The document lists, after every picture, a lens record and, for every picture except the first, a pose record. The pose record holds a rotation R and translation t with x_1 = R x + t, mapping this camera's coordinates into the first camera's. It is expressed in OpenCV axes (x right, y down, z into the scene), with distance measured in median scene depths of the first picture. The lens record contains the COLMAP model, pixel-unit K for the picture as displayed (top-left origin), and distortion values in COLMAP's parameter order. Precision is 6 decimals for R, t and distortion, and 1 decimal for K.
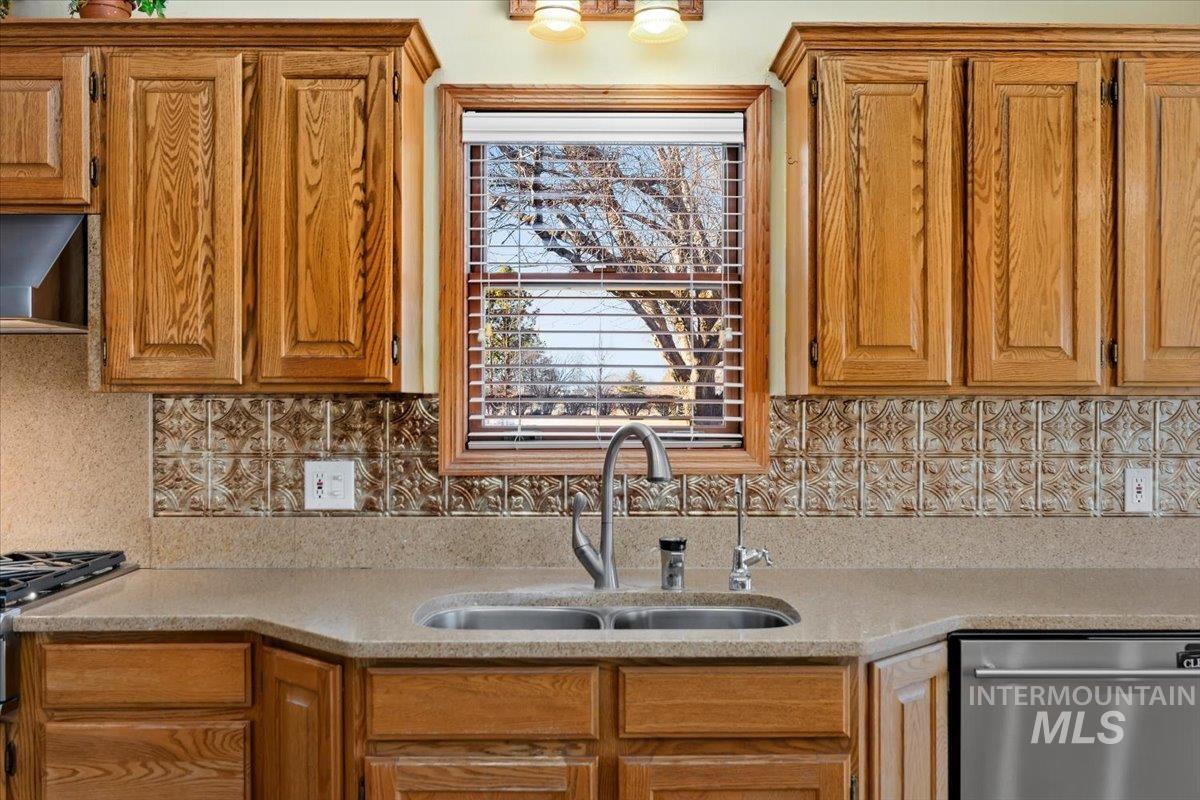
lens RADIAL K [[1128.6, 0, 600.0], [0, 1128.6, 400.2], [0, 0, 1]] dist [0.004706, 0.000000]
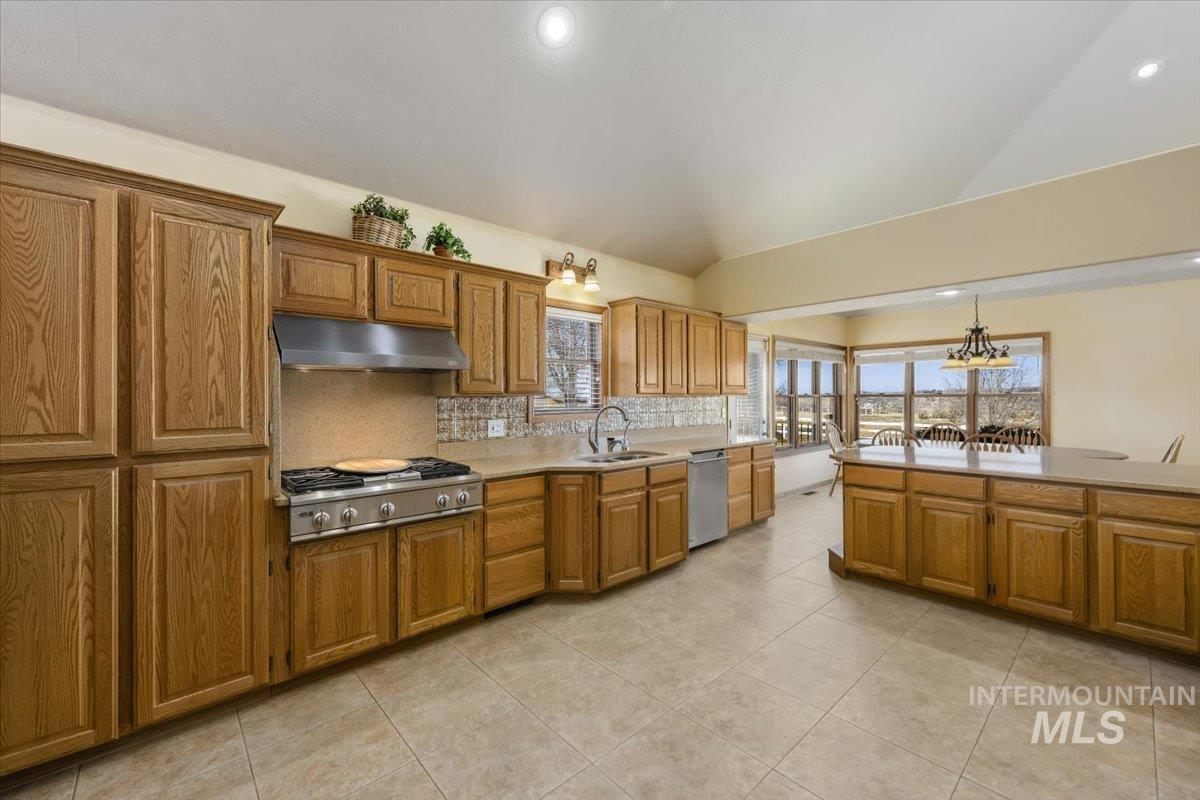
lens RADIAL K [[471.2, 0, 595.2], [0, 471.2, 396.1], [0, 0, 1]] dist [0.008005, 0.000193]
pose [[0.755810, -0.001566, 0.654789, -0.897682], [0.004458, 0.999986, -0.002754, -0.002242], [-0.654776, 0.005001, 0.755807, -0.078507]]
